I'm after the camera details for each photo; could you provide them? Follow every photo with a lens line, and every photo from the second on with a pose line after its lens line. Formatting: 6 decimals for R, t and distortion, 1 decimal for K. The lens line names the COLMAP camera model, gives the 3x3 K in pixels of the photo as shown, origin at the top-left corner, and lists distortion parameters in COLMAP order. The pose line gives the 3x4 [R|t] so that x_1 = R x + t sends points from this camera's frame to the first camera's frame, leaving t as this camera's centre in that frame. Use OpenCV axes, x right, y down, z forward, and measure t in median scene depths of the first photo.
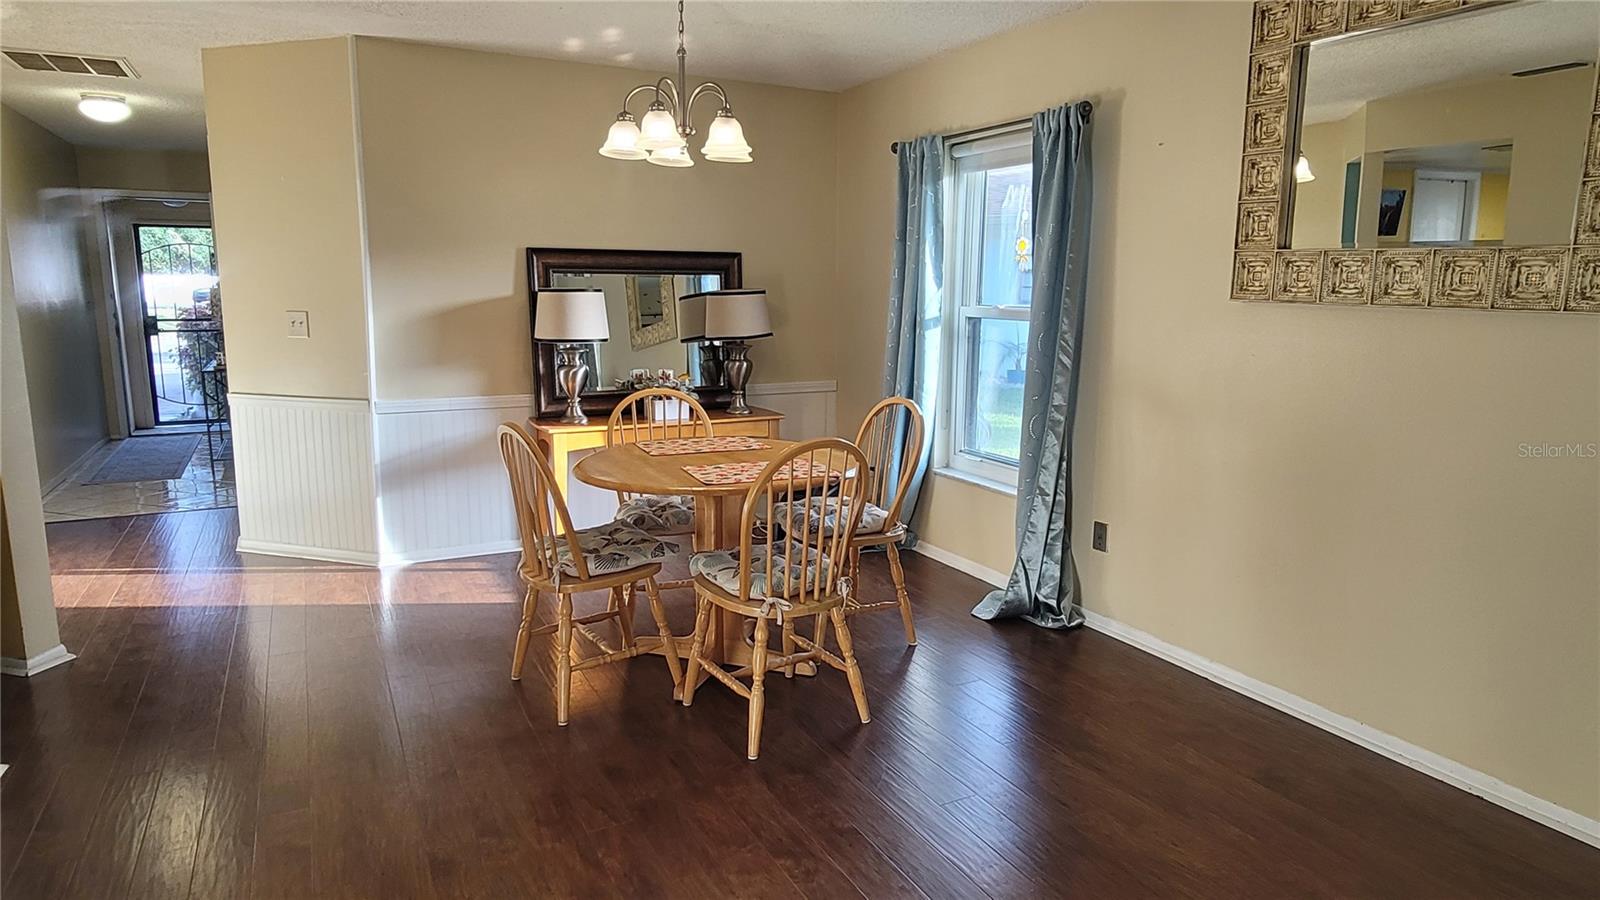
lens RADIAL K [[968.3, 0, 800.4], [0, 968.3, 451.7], [0, 0, 1]] dist [0.003730, 0.000718]
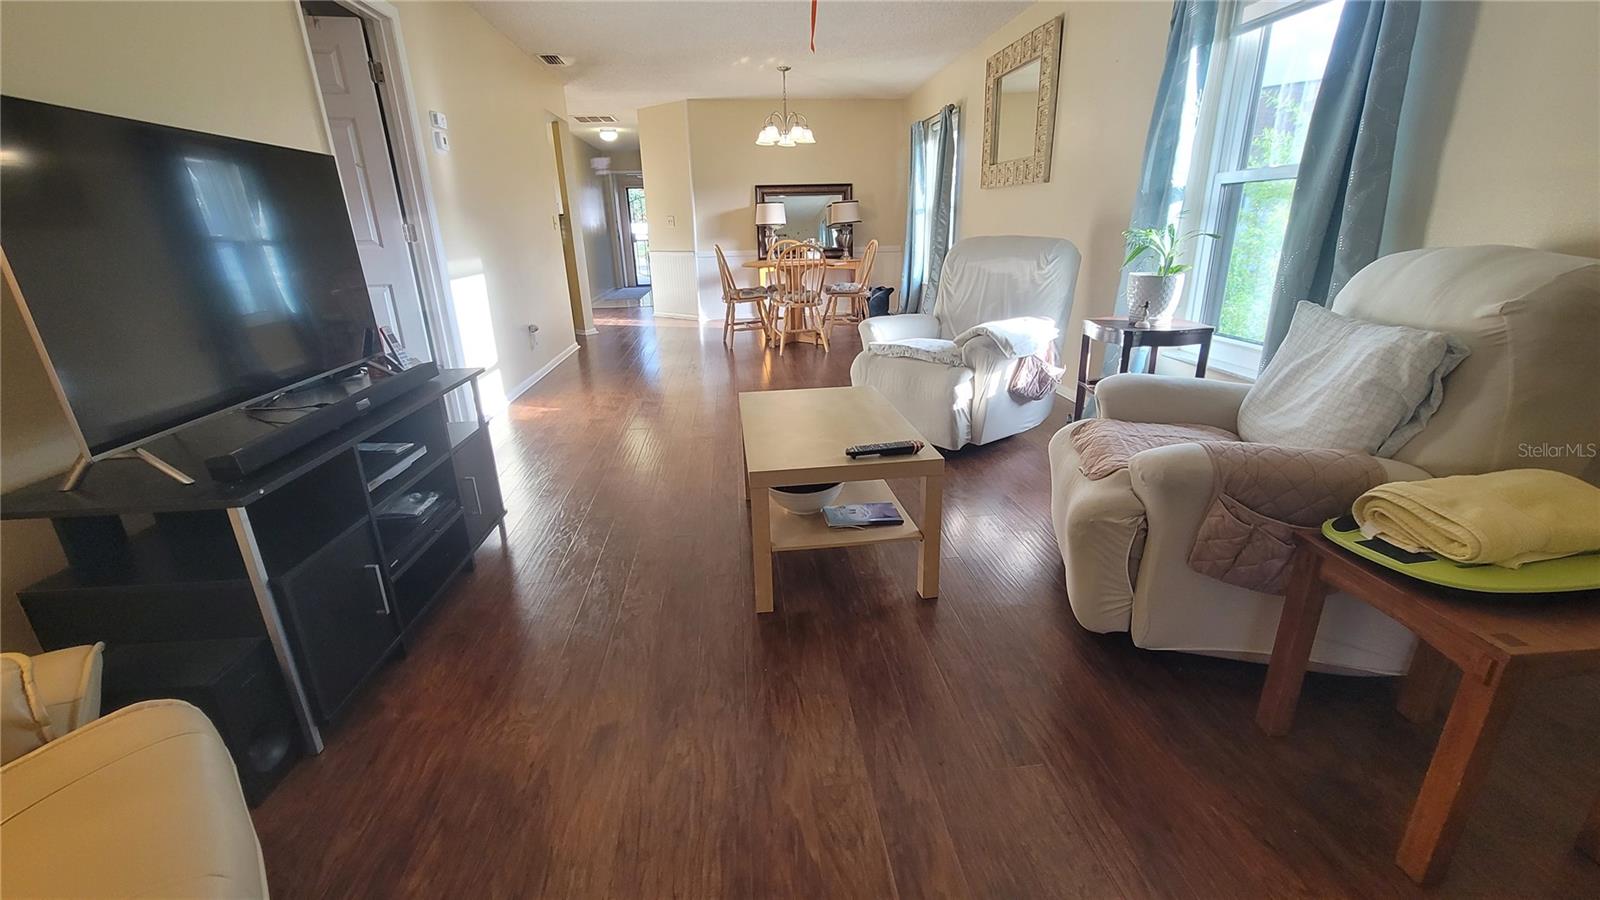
lens RADIAL K [[648.4, 0, 803.7], [0, 648.4, 450.3], [0, 0, 1]] dist [-0.001743, -0.000165]
pose [[0.936163, 0.086723, -0.340701, 0.426236], [-0.029050, 0.984865, 0.170869, 0.153831], [0.350363, -0.150064, 0.924514, -0.524091]]
